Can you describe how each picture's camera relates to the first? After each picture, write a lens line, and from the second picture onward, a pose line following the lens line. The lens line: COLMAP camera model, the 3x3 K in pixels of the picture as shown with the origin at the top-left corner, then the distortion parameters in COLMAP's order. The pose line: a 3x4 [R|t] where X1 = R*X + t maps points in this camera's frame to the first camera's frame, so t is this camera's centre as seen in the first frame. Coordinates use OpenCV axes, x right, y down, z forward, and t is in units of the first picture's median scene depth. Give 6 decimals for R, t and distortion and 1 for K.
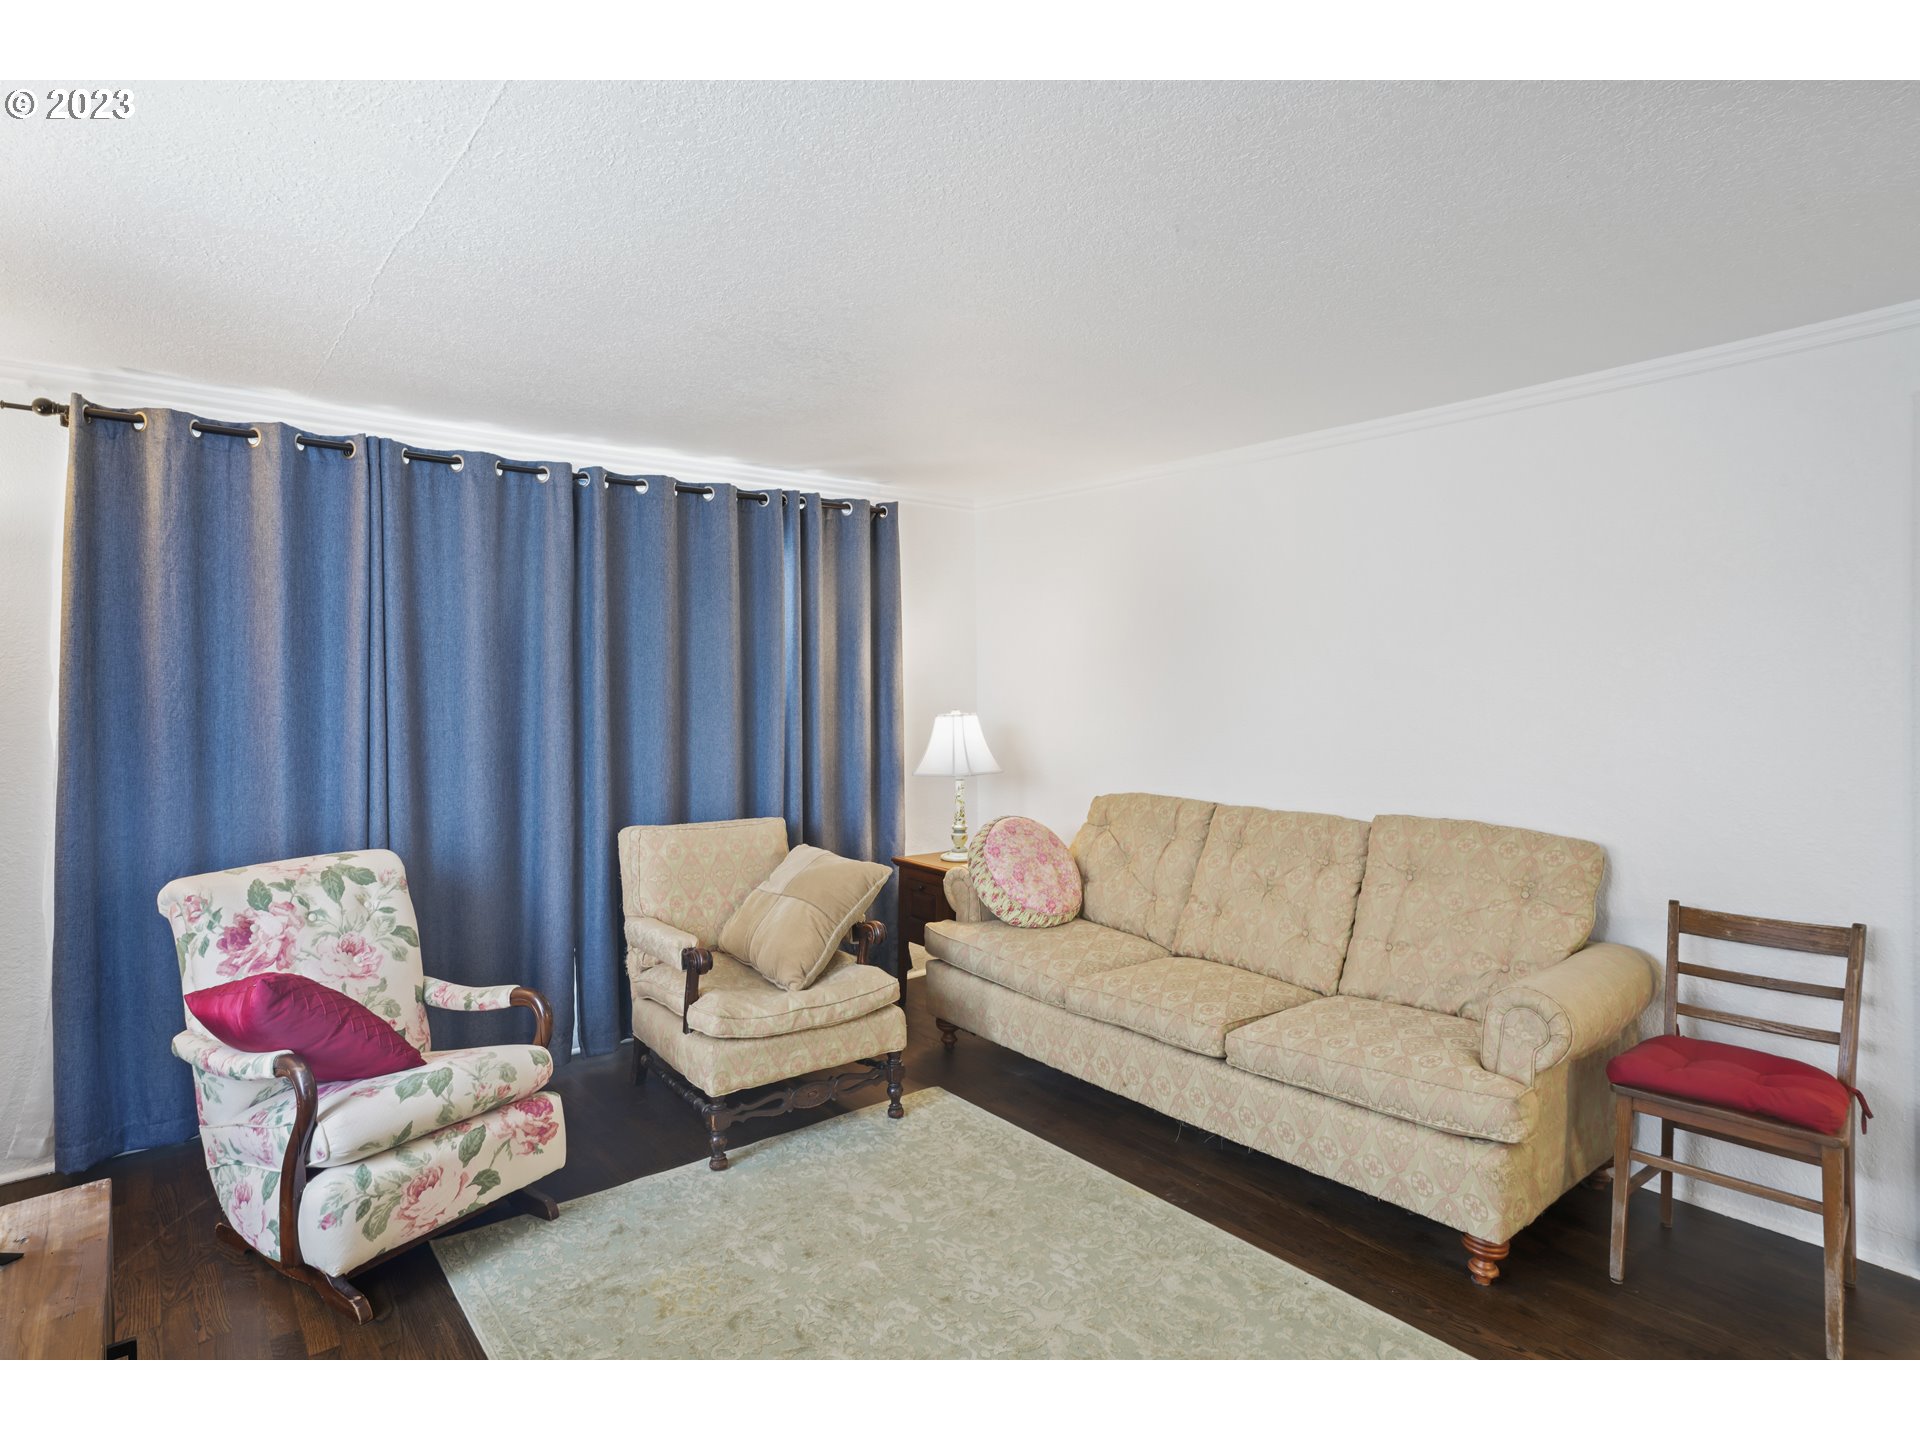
lens RADIAL K [[1009.4, 0, 954.8], [0, 1009.4, 698.2], [0, 0, 1]] dist [-0.000050, 0.000993]
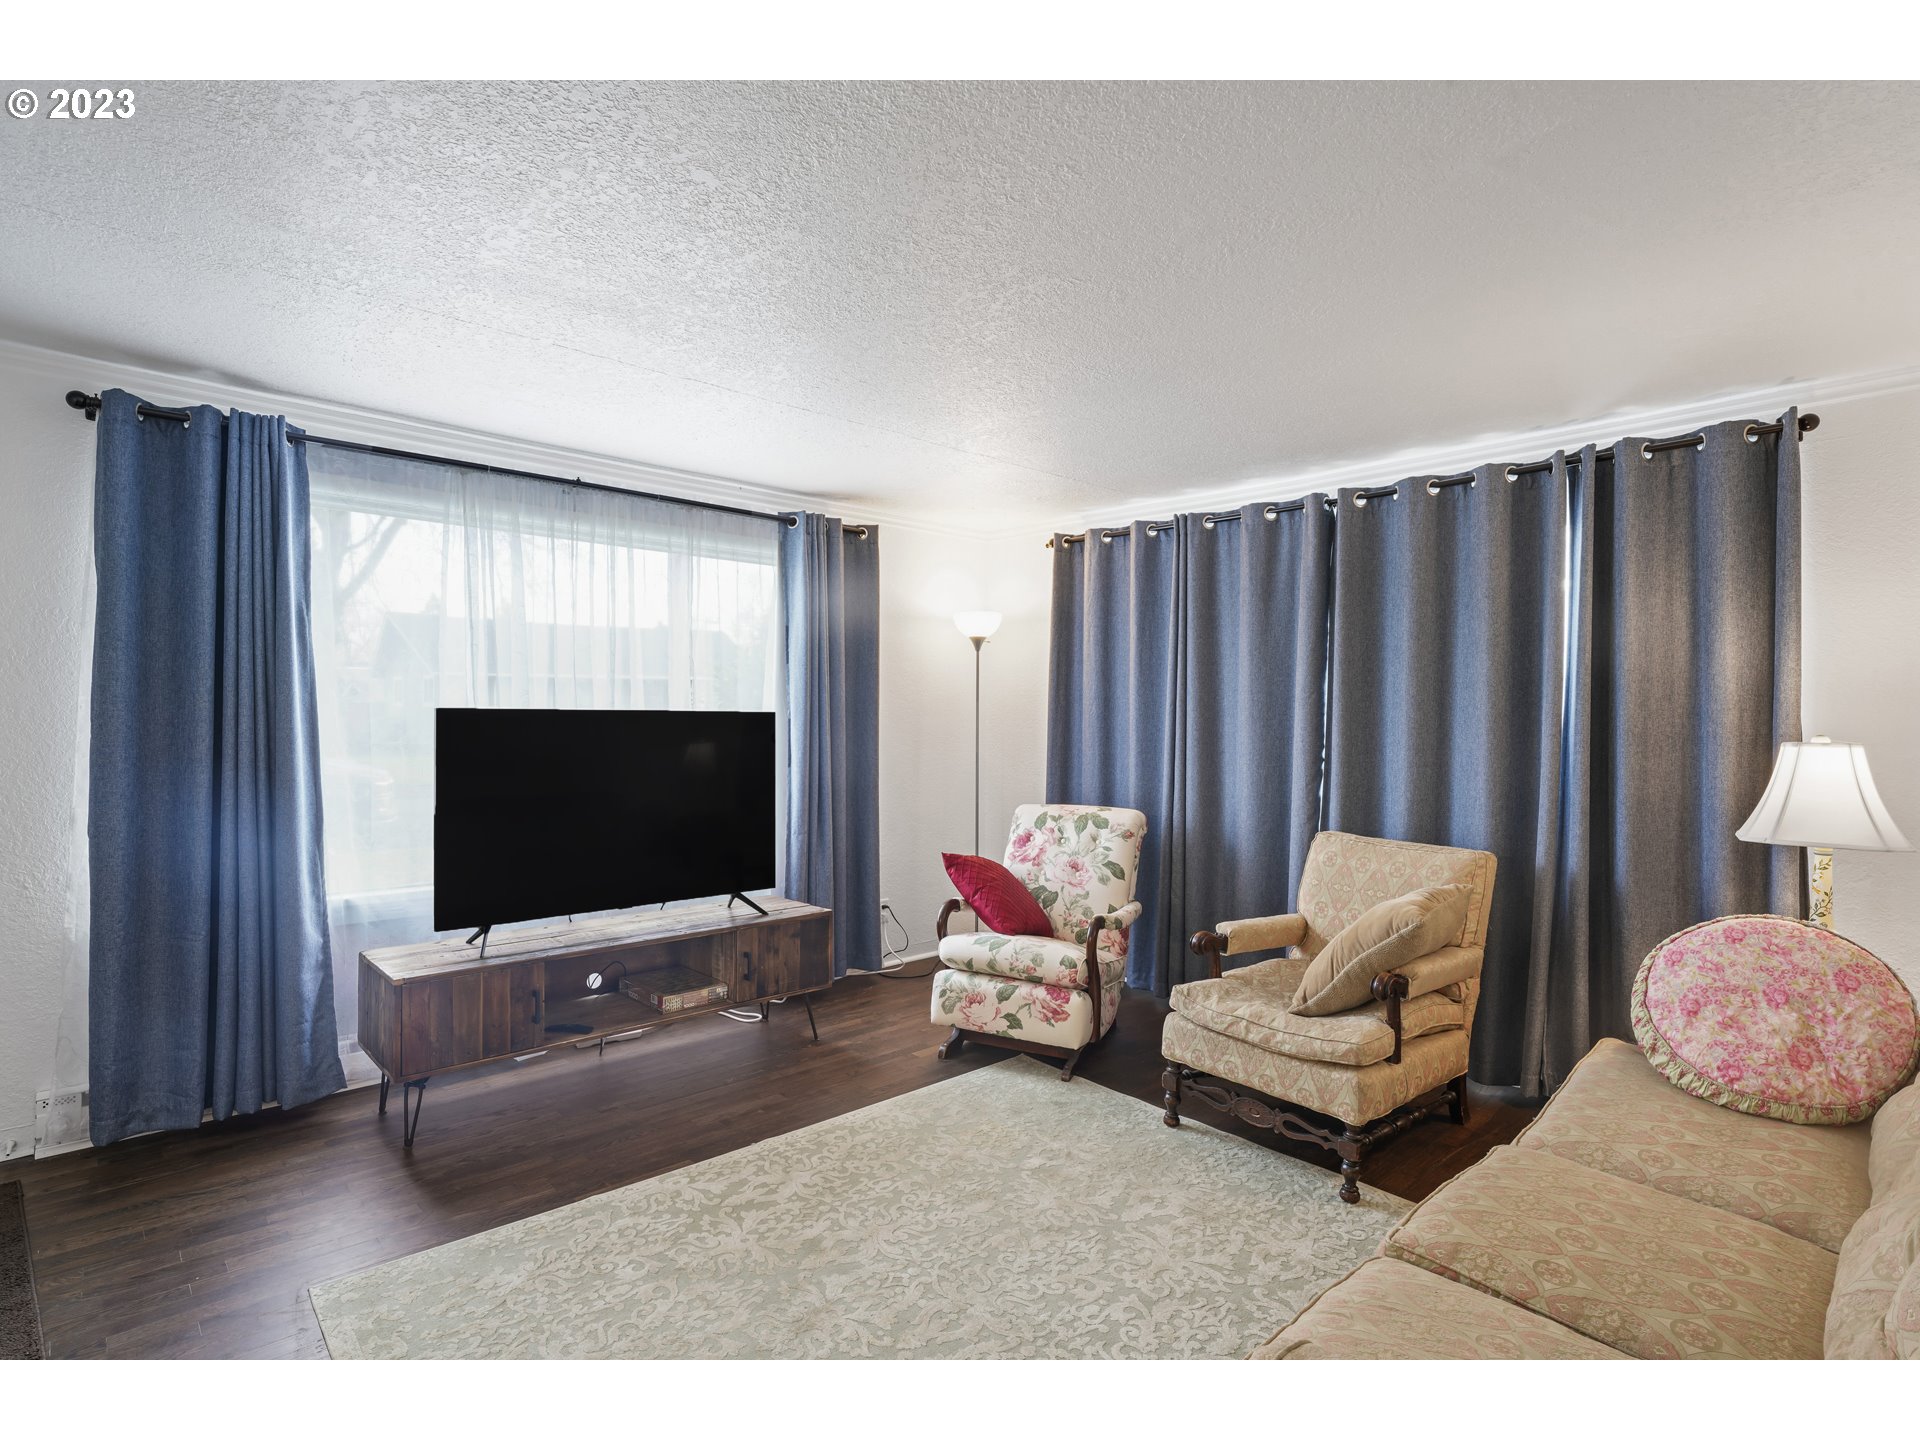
lens RADIAL K [[980.7, 0, 959.1], [0, 980.7, 713.7], [0, 0, 1]] dist [-0.000861, -0.000045]
pose [[0.066360, 0.015004, -0.997683, 0.834411], [-0.018912, 0.999726, 0.013777, -0.000410], [0.997617, 0.017954, 0.066625, 0.689436]]
